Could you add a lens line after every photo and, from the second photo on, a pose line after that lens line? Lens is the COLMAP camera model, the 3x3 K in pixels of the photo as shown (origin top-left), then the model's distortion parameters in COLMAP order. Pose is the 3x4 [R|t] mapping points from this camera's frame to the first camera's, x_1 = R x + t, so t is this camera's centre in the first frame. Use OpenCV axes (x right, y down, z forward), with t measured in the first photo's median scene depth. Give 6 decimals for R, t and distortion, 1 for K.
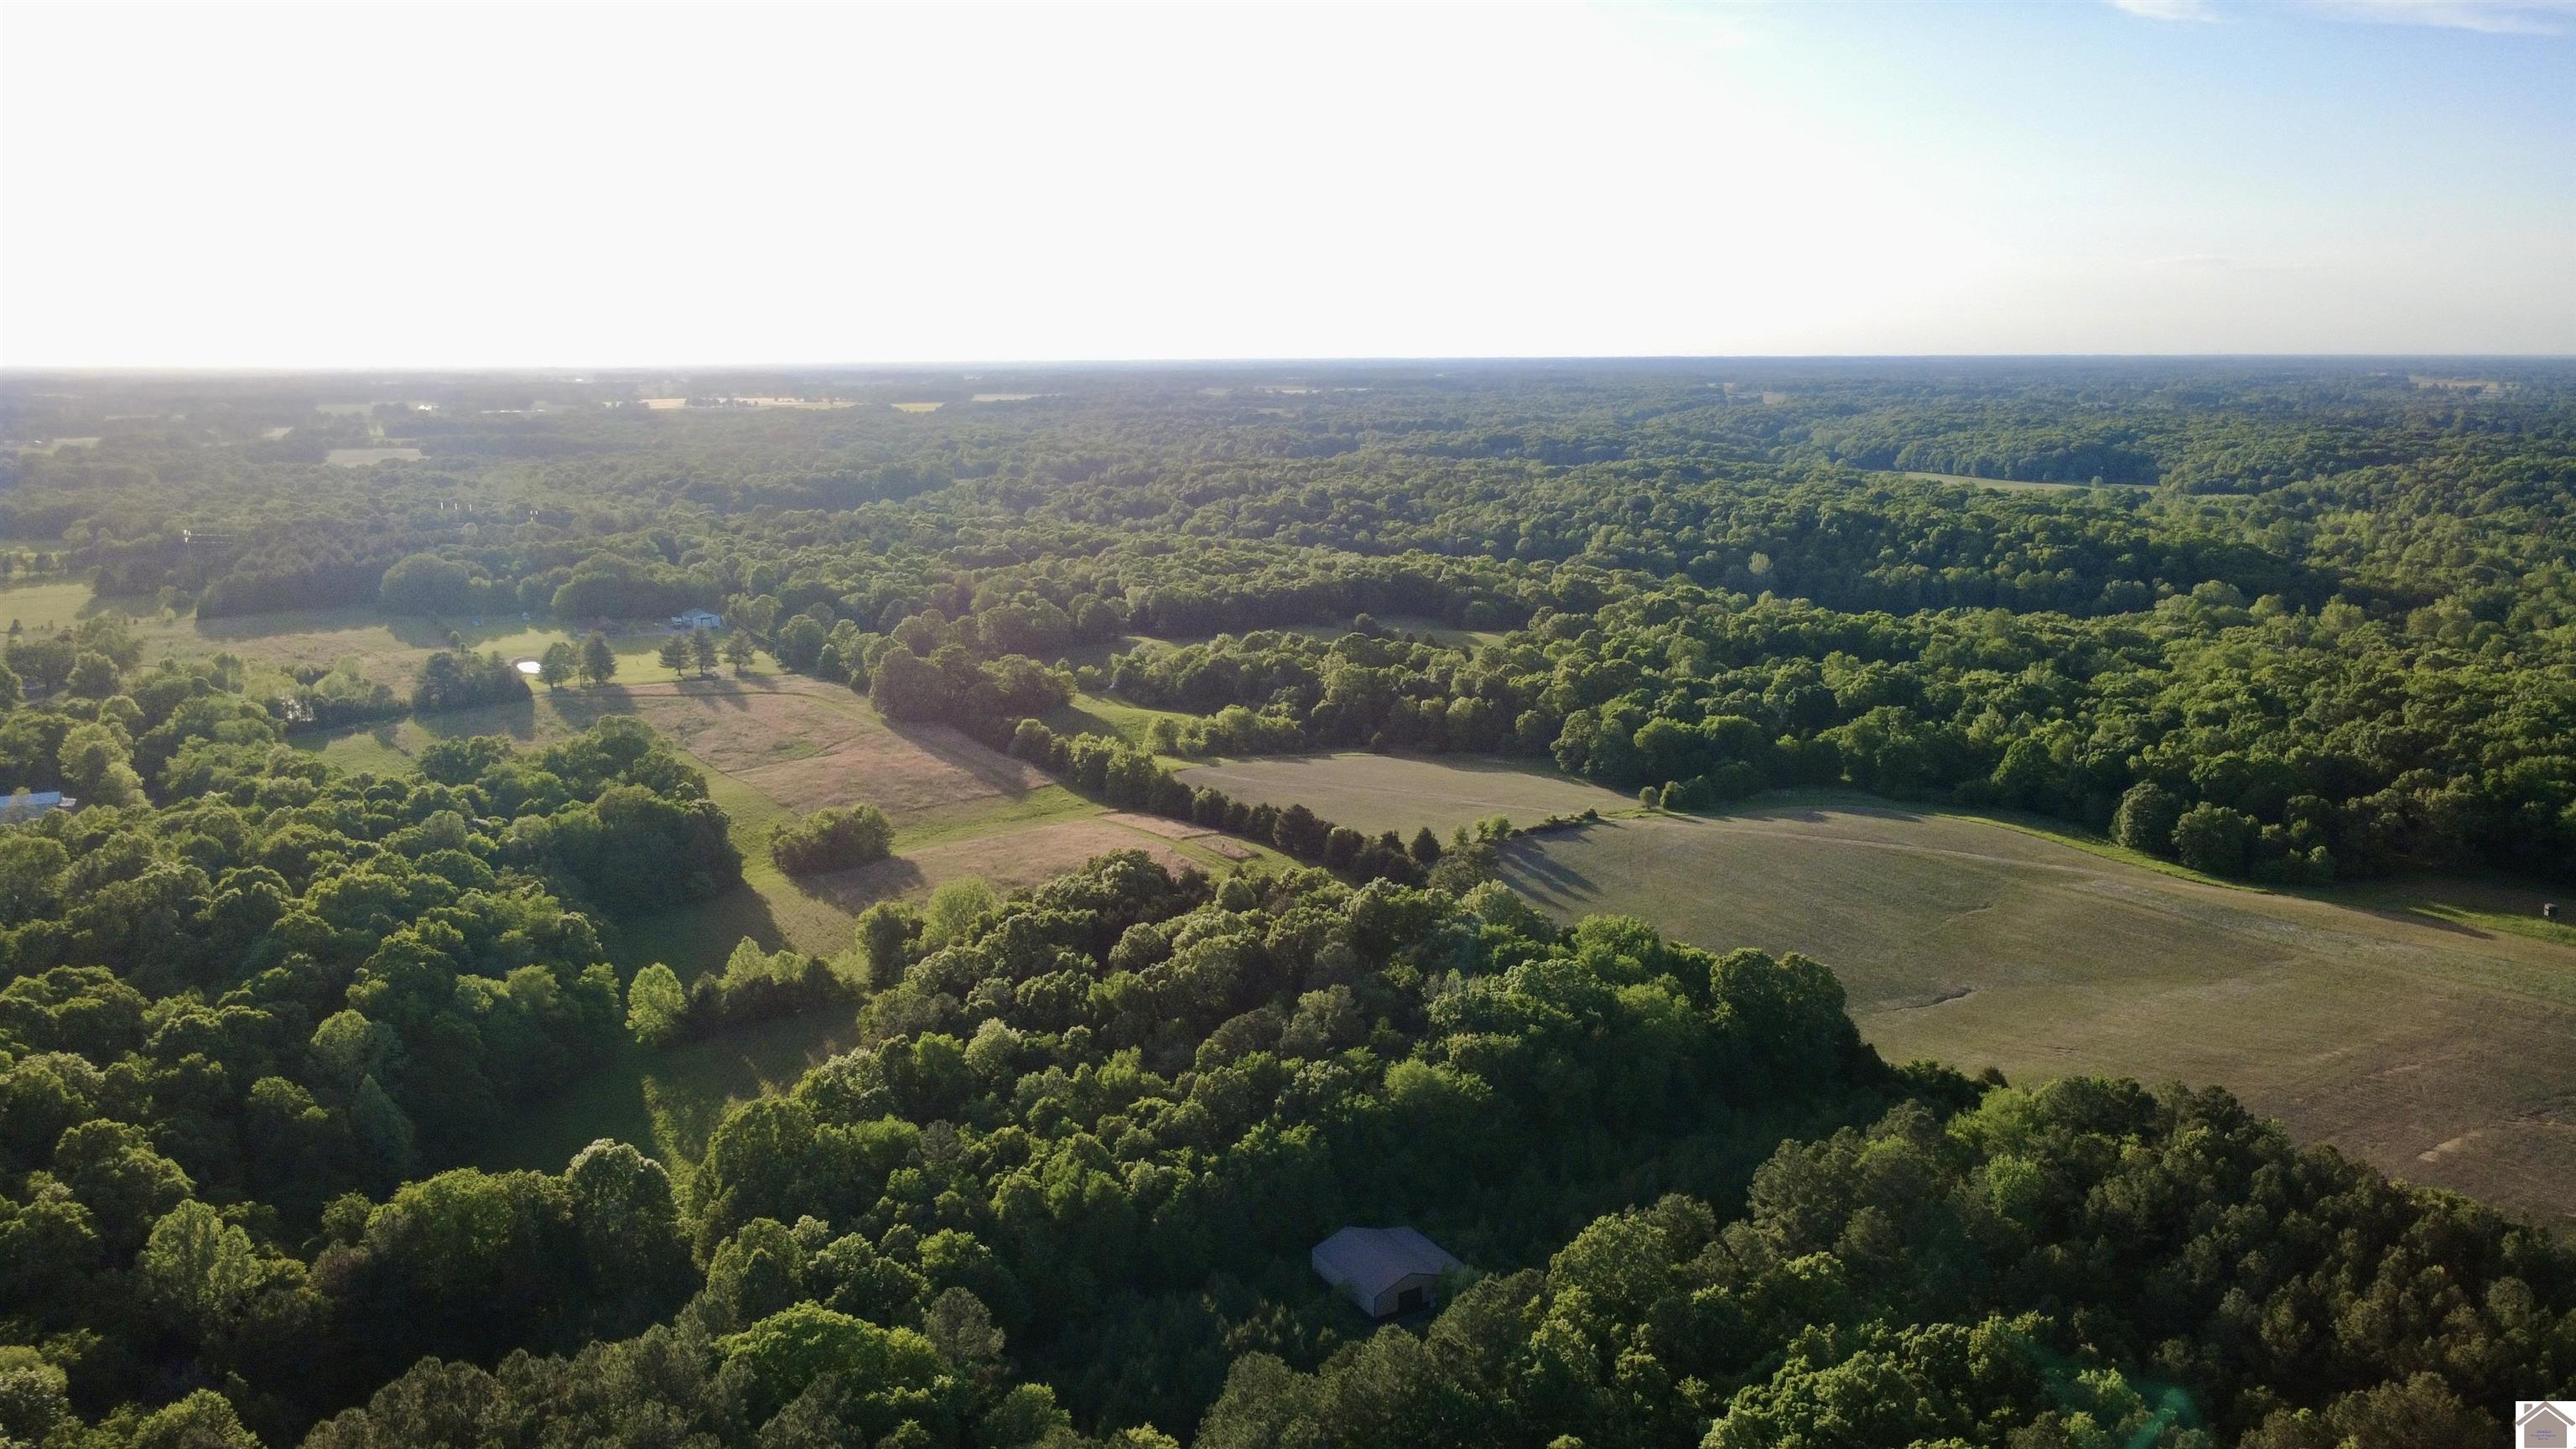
lens RADIAL K [[1885.7, 0, 1281.4], [0, 1885.7, 729.9], [0, 0, 1]] dist [-0.004444, 0.000508]
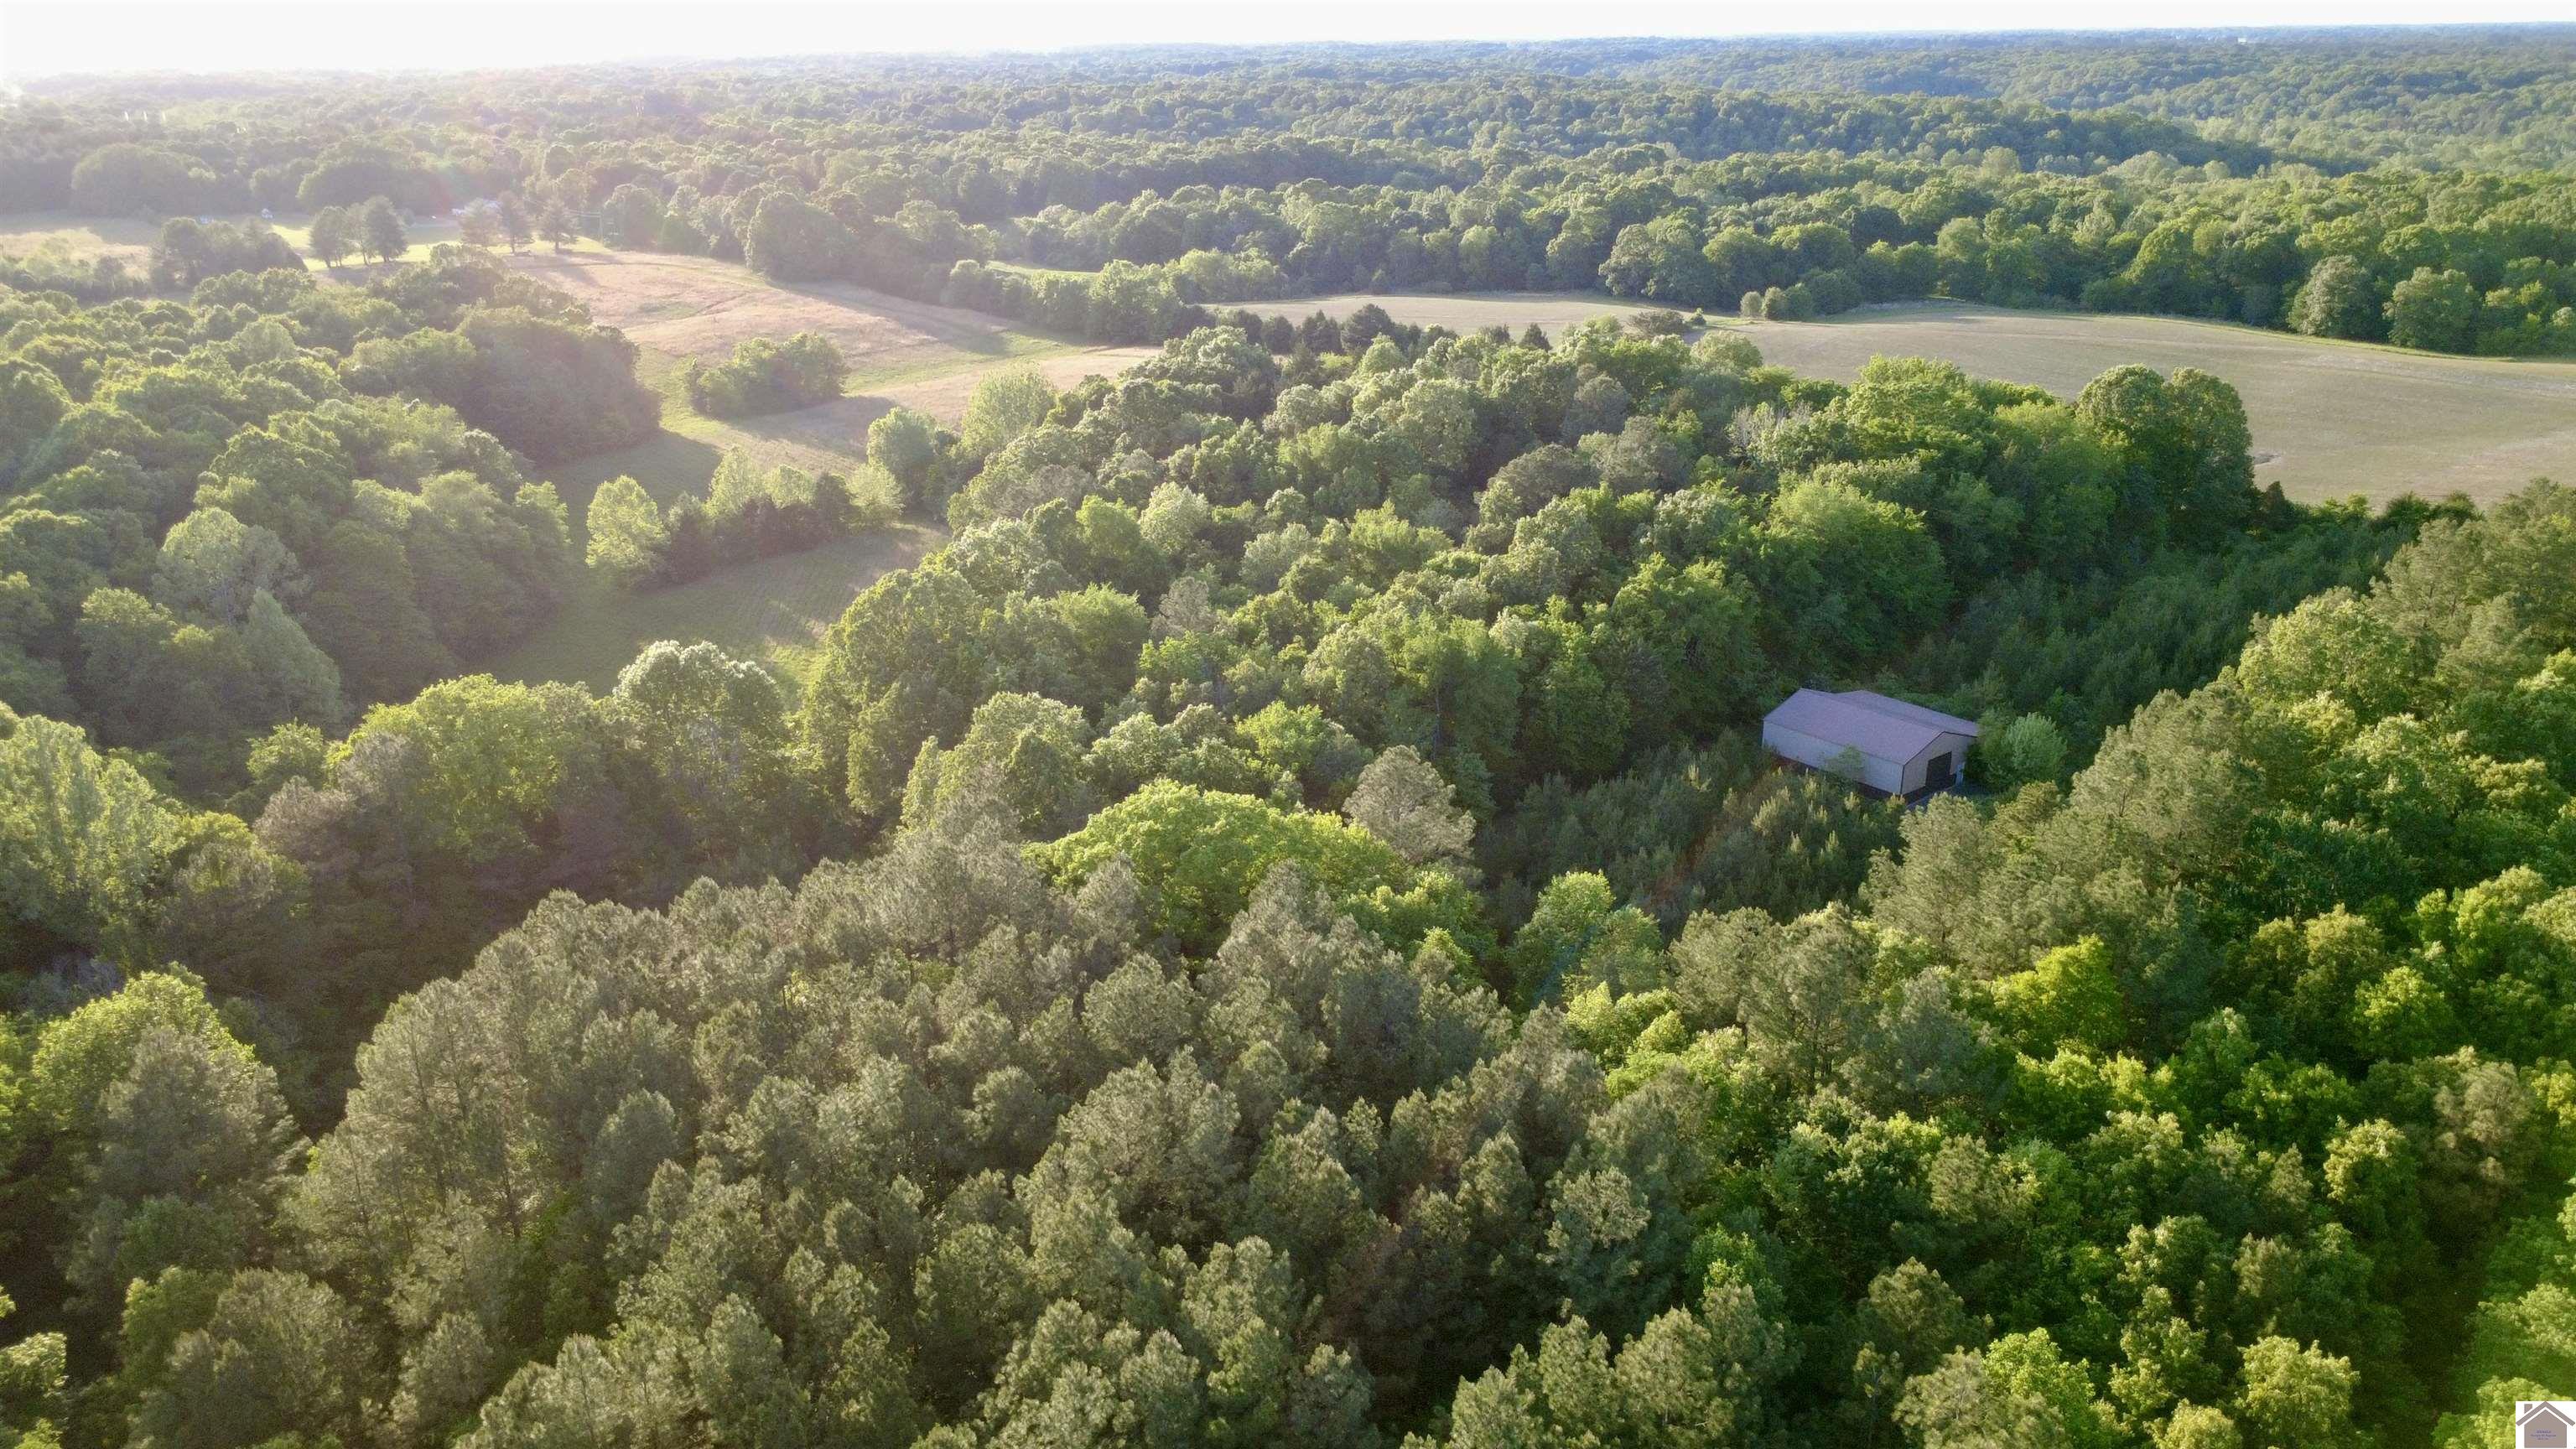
lens RADIAL K [[1885.7, 0, 1281.4], [0, 1885.7, 729.9], [0, 0, 1]] dist [-0.004444, 0.000508]
pose [[0.991093, -0.053363, 0.122009, -0.160872], [0.033879, 0.987093, 0.156525, 0.107398], [-0.128787, -0.150997, 0.980109, 0.221787]]
